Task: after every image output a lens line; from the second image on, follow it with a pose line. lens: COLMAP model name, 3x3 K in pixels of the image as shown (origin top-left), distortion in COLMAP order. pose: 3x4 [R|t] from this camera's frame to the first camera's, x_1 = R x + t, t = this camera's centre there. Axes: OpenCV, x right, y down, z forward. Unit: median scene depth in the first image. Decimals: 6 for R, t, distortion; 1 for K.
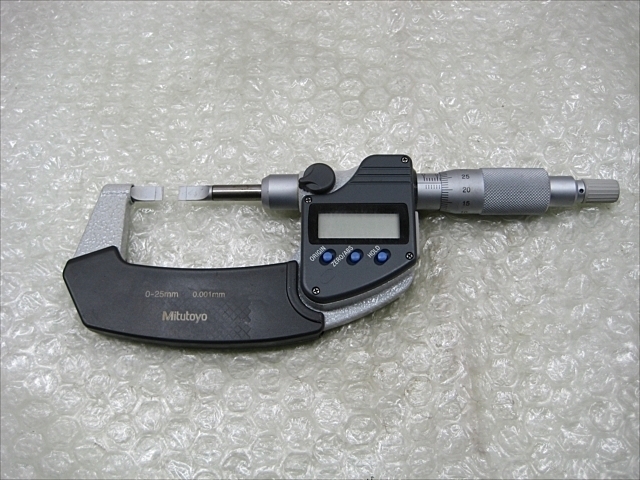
lens RADIAL K [[669.5, 0, 320.0], [0, 669.5, 240.0], [0, 0, 1]] dist [-0.016899, -0.006931]
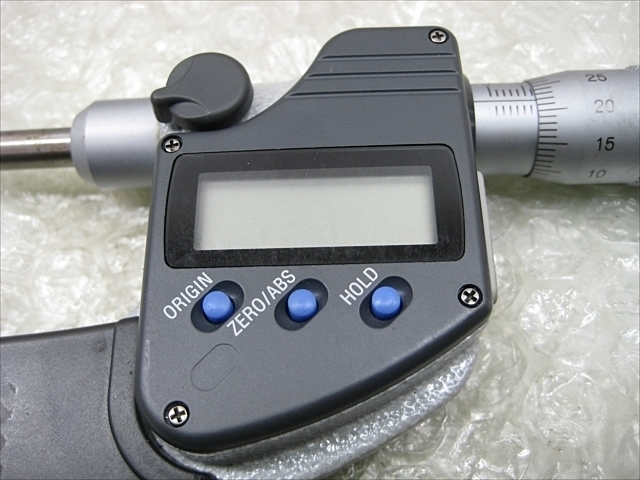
lens RADIAL K [[669.5, 0, 320.0], [0, 669.5, 240.0], [0, 0, 1]] dist [-0.016899, -0.006931]
pose [[0.999547, -0.027016, -0.013231, 0.064978], [0.025890, 0.996546, -0.078906, 0.019866], [0.015317, 0.078528, 0.996794, 0.661017]]
